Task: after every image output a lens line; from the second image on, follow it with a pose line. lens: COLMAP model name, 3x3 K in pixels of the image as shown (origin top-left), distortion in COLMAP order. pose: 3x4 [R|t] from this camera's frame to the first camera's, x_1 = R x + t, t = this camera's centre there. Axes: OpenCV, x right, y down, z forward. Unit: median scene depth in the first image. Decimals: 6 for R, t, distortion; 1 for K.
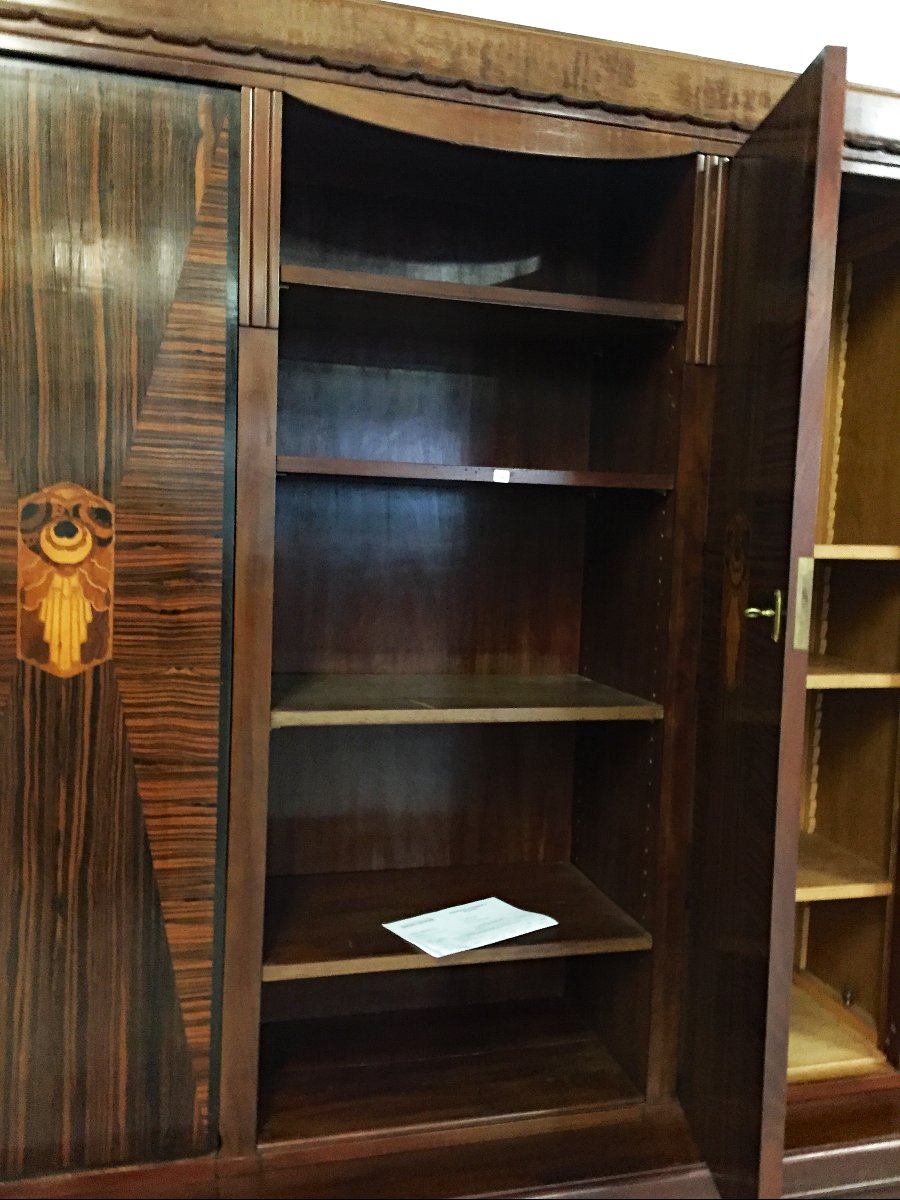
lens RADIAL K [[1054.1, 0, 468.5], [0, 1054.1, 604.6], [0, 0, 1]] dist [0.077314, -0.084248]
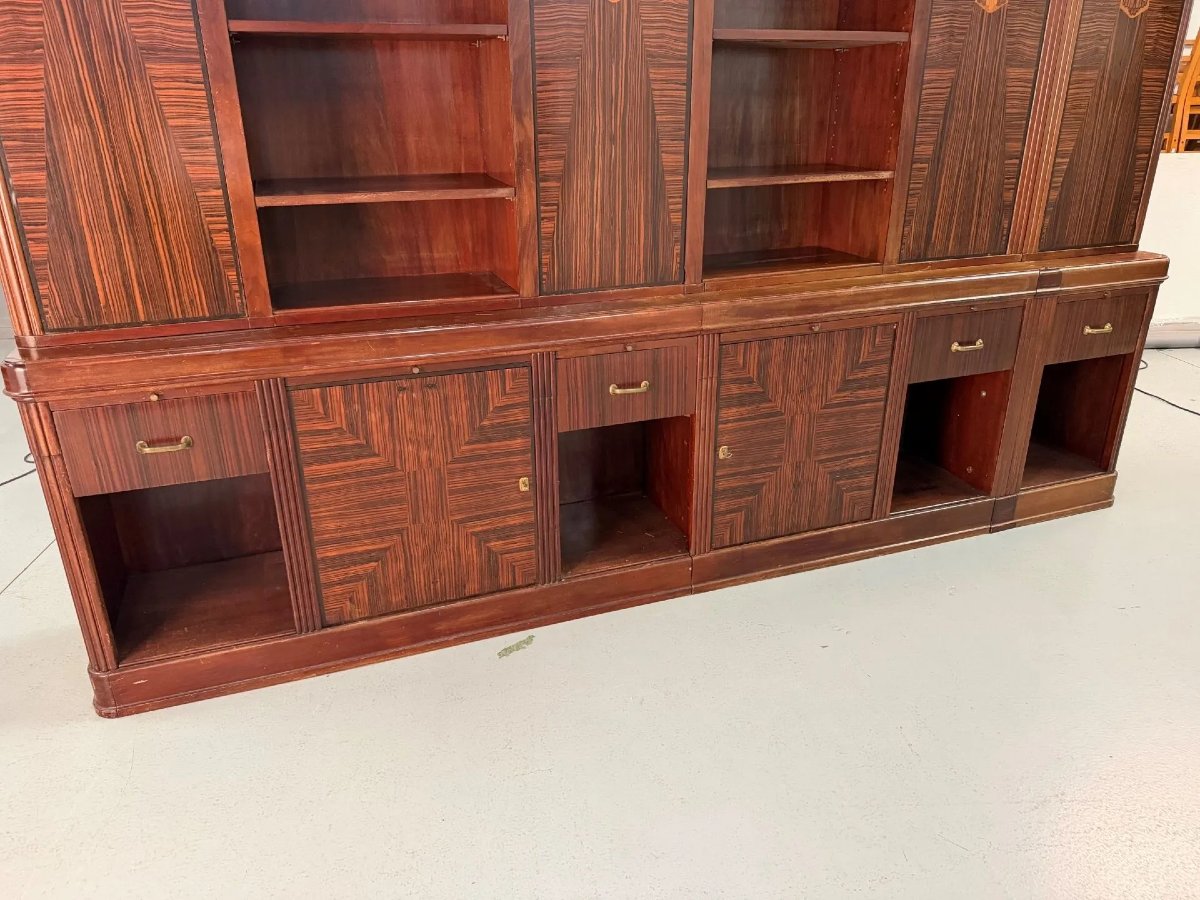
lens RADIAL K [[857.7, 0, 605.4], [0, 857.7, 452.6], [0, 0, 1]] dist [0.048617, -0.064935]
pose [[0.996067, -0.070830, 0.053229, -0.512510], [0.050915, 0.949250, 0.310373, 0.329793], [-0.072511, -0.306442, 0.949123, -0.619297]]
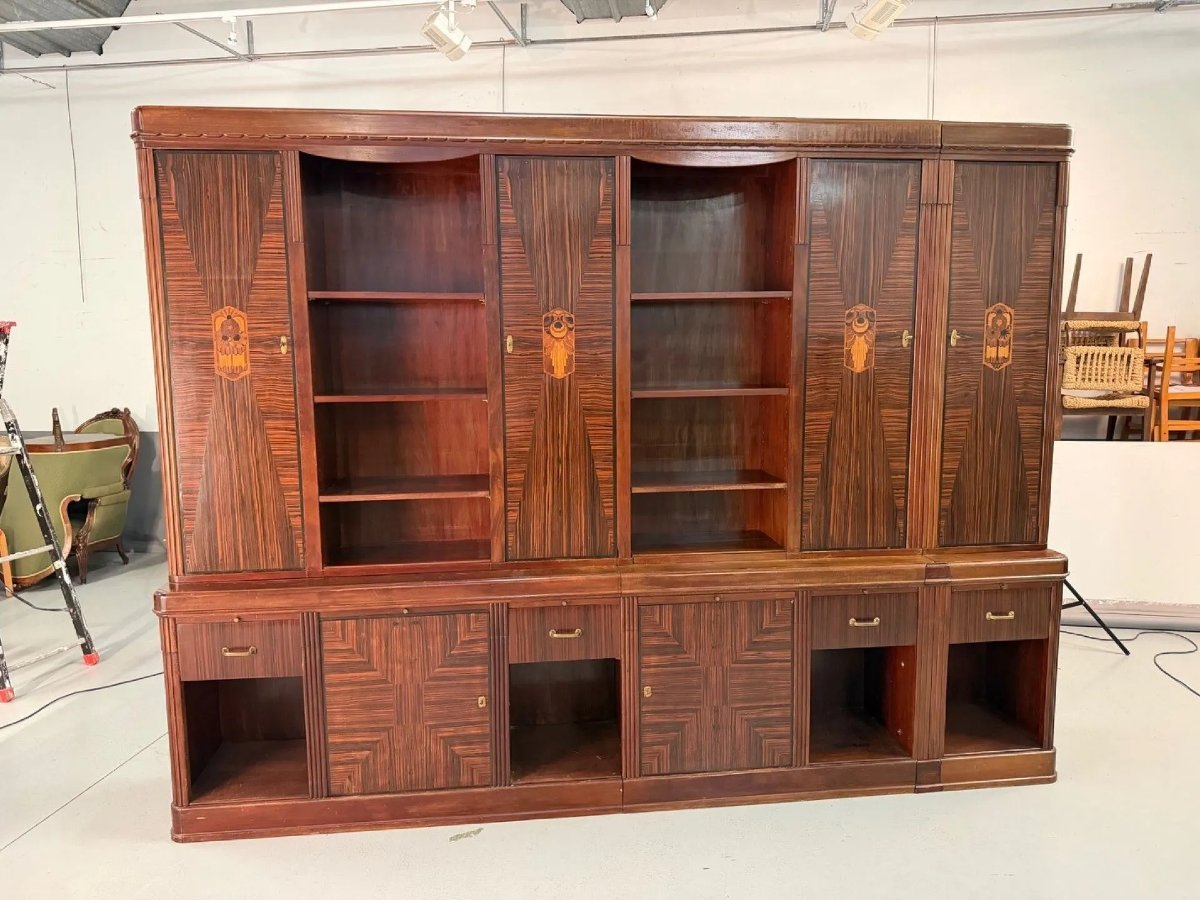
lens RADIAL K [[857.7, 0, 596.4], [0, 857.7, 450.8], [0, 0, 1]] dist [0.048617, -0.064935]
pose [[0.984336, -0.026184, -0.174348, 0.098423], [0.034048, 0.998526, 0.042270, 0.162839], [0.172984, -0.047544, 0.983776, -1.156690]]
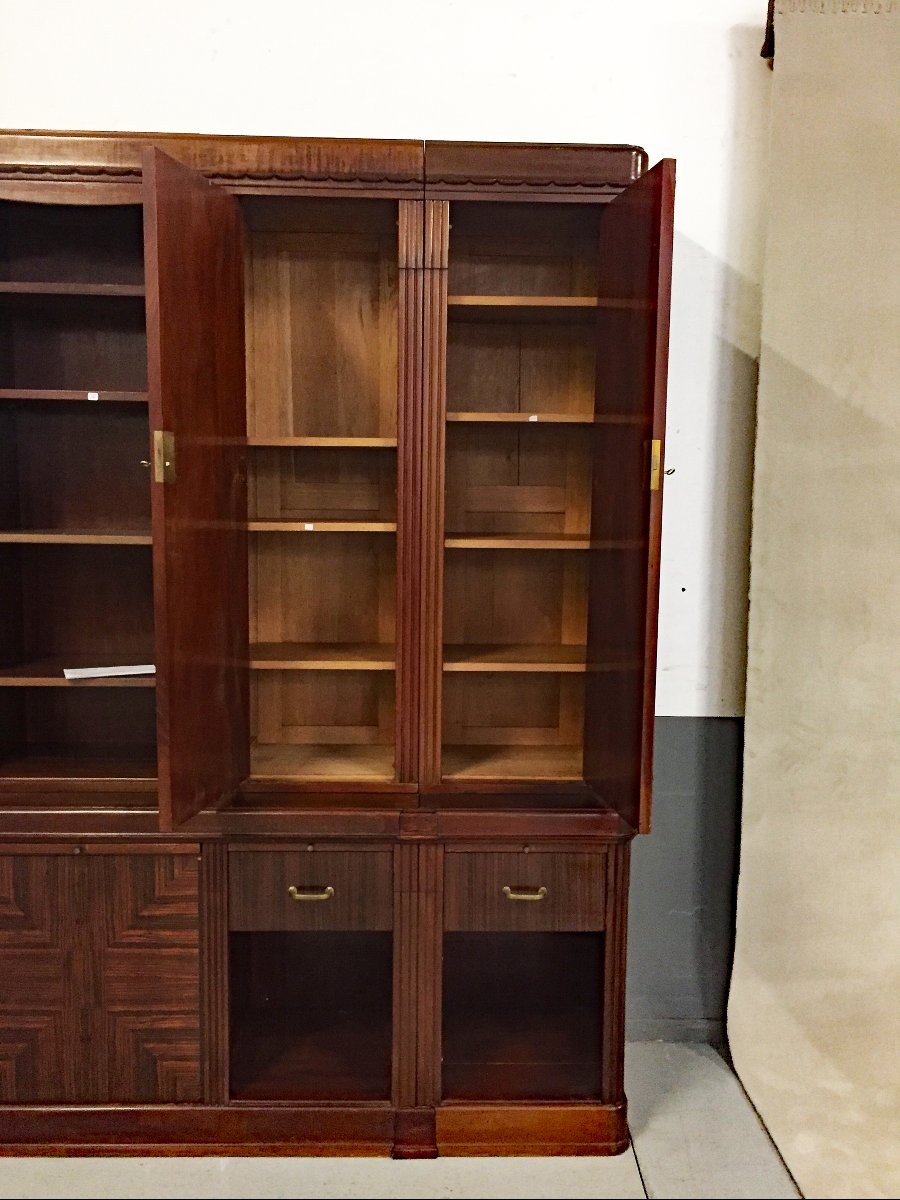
lens RADIAL K [[1054.1, 0, 465.7], [0, 1054.1, 598.9], [0, 0, 1]] dist [0.077314, -0.084248]
pose [[0.965214, 0.004555, -0.261422, 1.132687], [0.002217, 0.999670, 0.025602, 0.171522], [0.261453, -0.025291, 0.964885, -0.533412]]
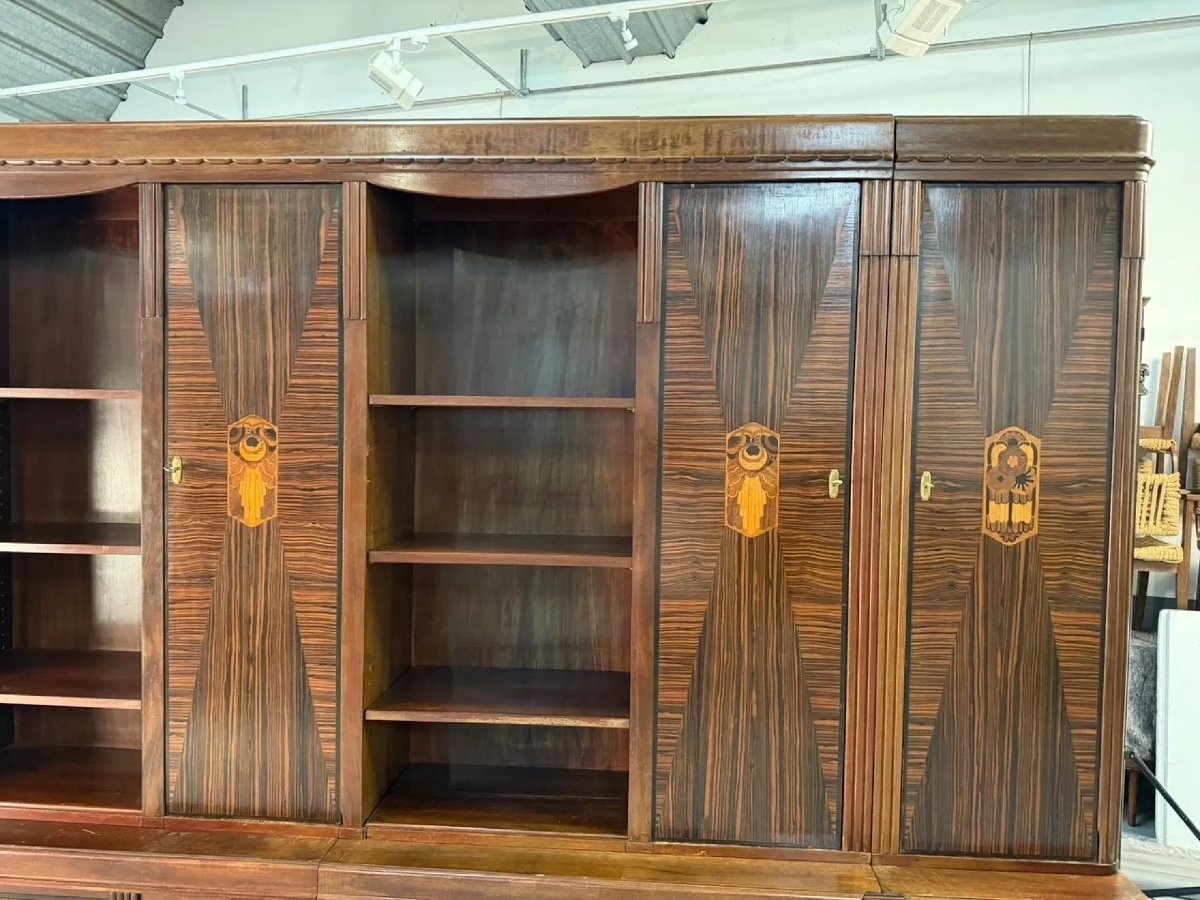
lens RADIAL K [[857.7, 0, 597.2], [0, 857.7, 453.4], [0, 0, 1]] dist [0.048617, -0.064935]
pose [[0.938721, -0.010352, -0.344522, 0.619122], [-0.007014, 0.998768, -0.049121, 0.013489], [0.344606, 0.048527, 0.937492, -0.129856]]
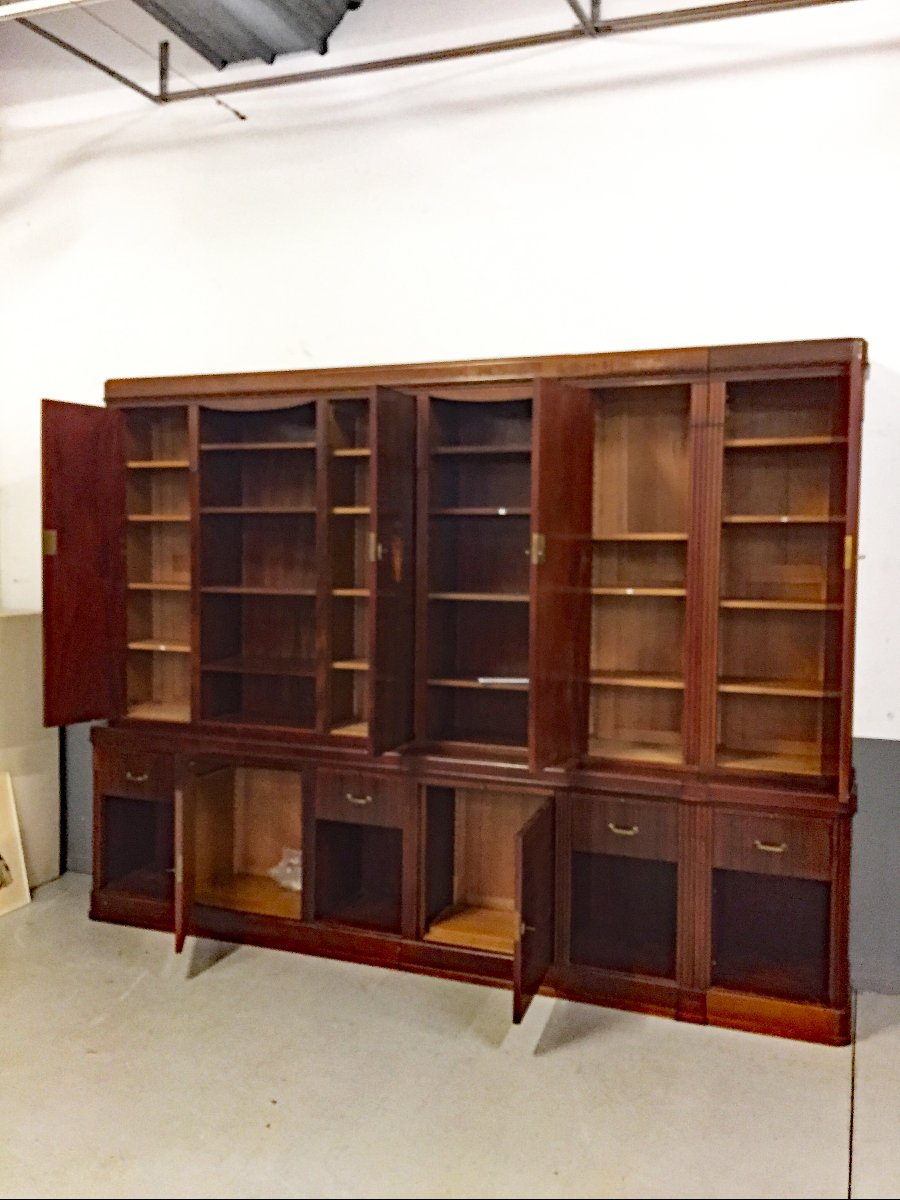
lens RADIAL K [[1054.1, 0, 450.1], [0, 1054.1, 596.6], [0, 0, 1]] dist [0.077314, -0.084248]
pose [[0.793592, -0.000243, -0.608450, 1.748023], [-0.029927, 0.998774, -0.039433, 0.233905], [0.607713, 0.049503, 0.792612, -1.388511]]
